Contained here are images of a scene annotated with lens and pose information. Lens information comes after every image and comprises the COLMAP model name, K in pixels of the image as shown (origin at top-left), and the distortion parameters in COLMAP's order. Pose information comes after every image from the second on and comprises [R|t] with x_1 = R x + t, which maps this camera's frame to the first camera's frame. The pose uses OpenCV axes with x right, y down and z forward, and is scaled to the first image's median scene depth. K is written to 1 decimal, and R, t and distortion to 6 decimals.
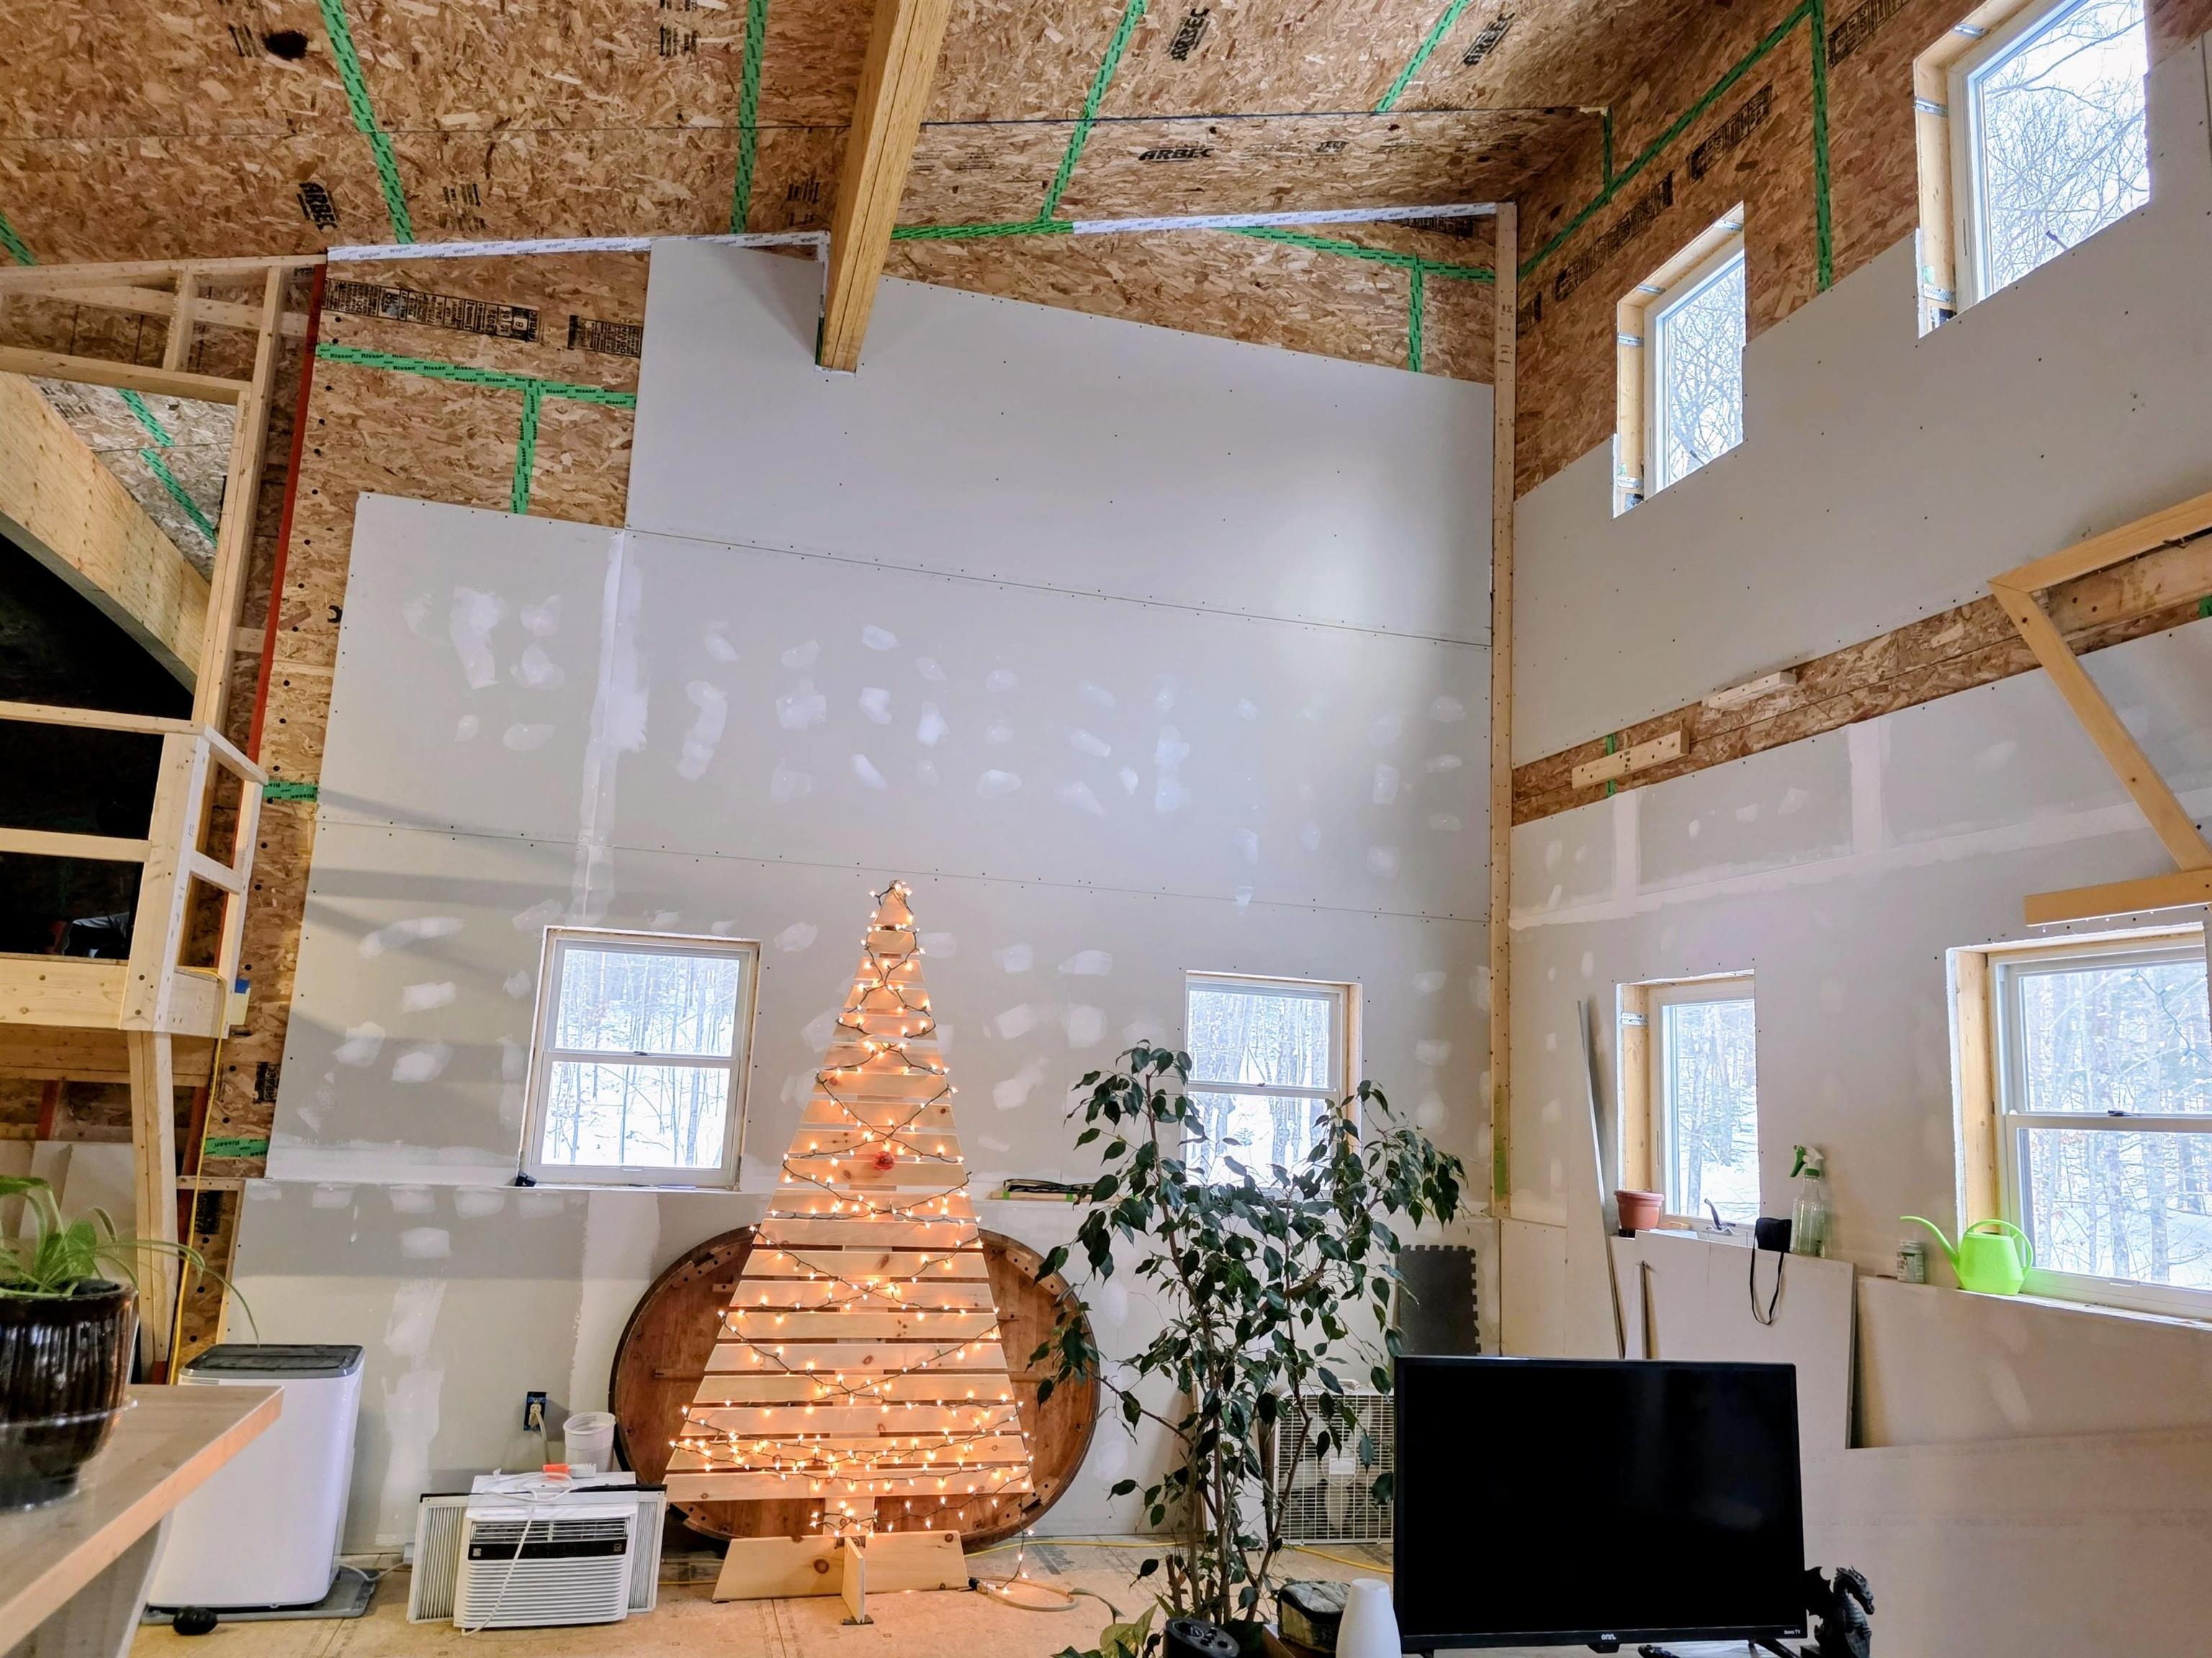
lens RADIAL K [[1552.5, 0, 1118.5], [0, 1552.5, 829.5], [0, 0, 1]] dist [0.053095, -0.055926]
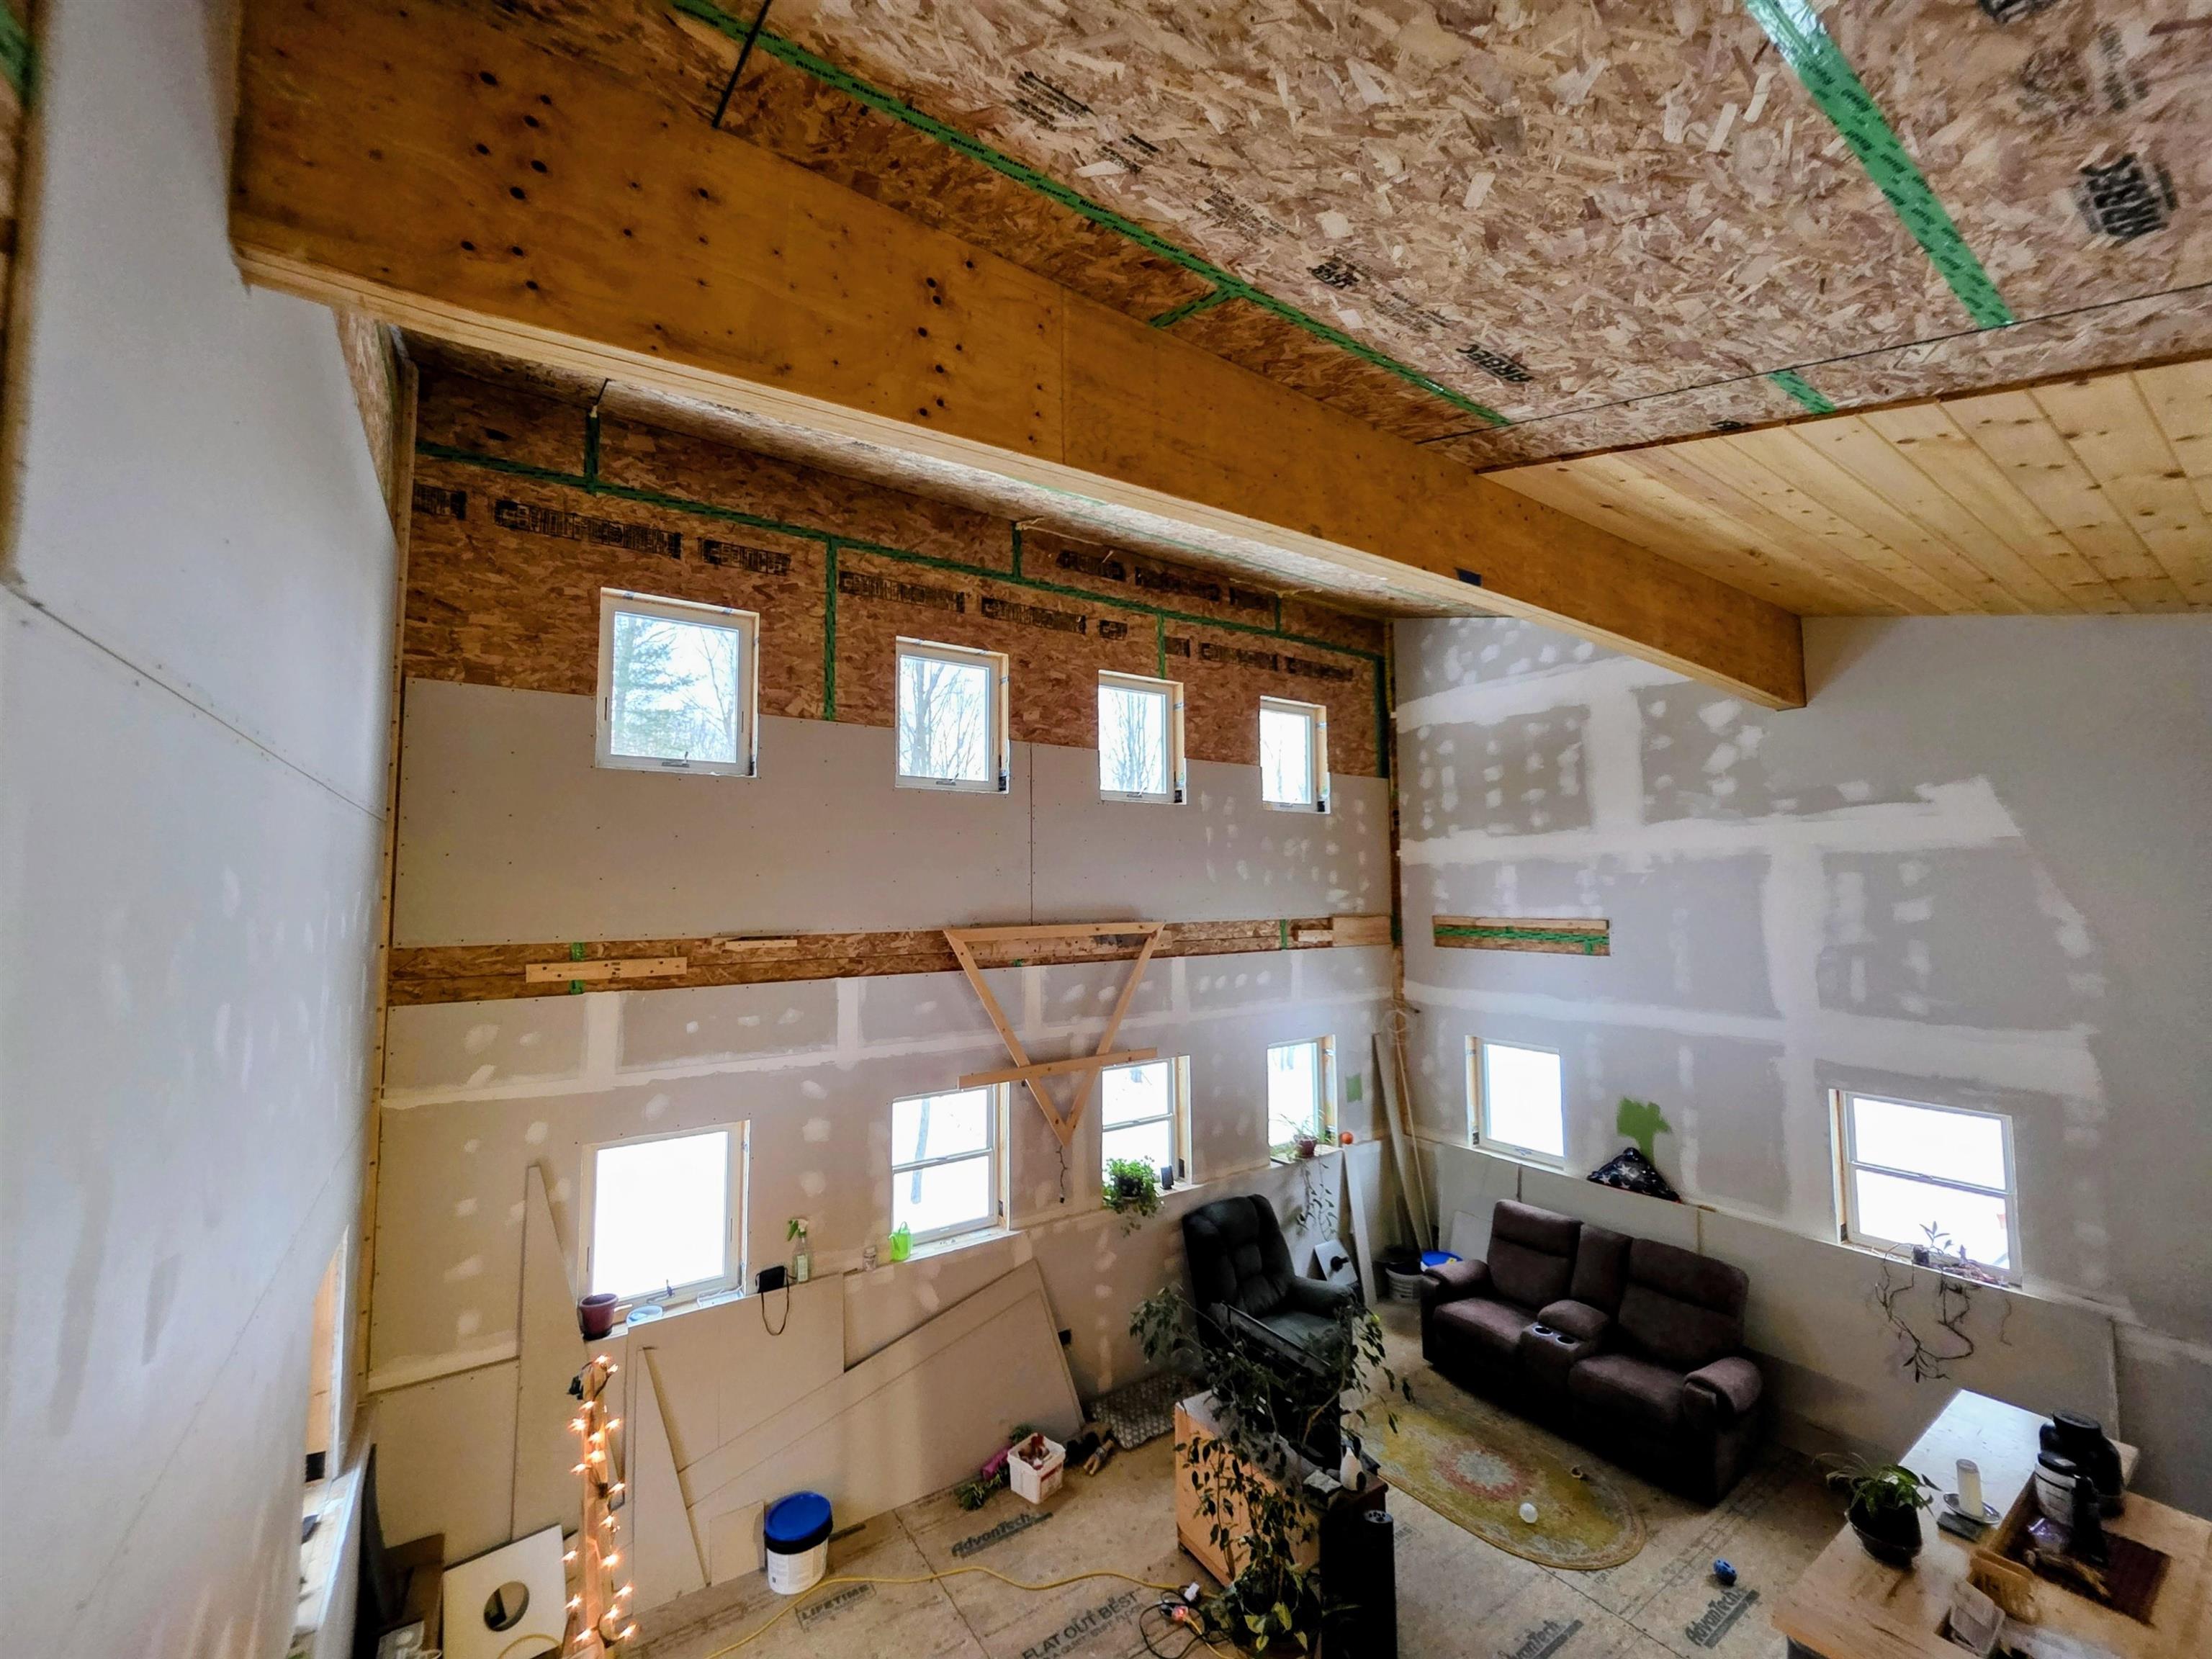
lens RADIAL K [[885.1, 0, 1104.4], [0, 885.1, 829.6], [0, 0, 1]] dist [-0.002197, -0.000175]
pose [[-0.318785, 0.018380, 0.947649, -0.555973], [-0.174200, 0.981645, -0.077639, -0.188601], [-0.931682, -0.189830, -0.309732, 0.942833]]
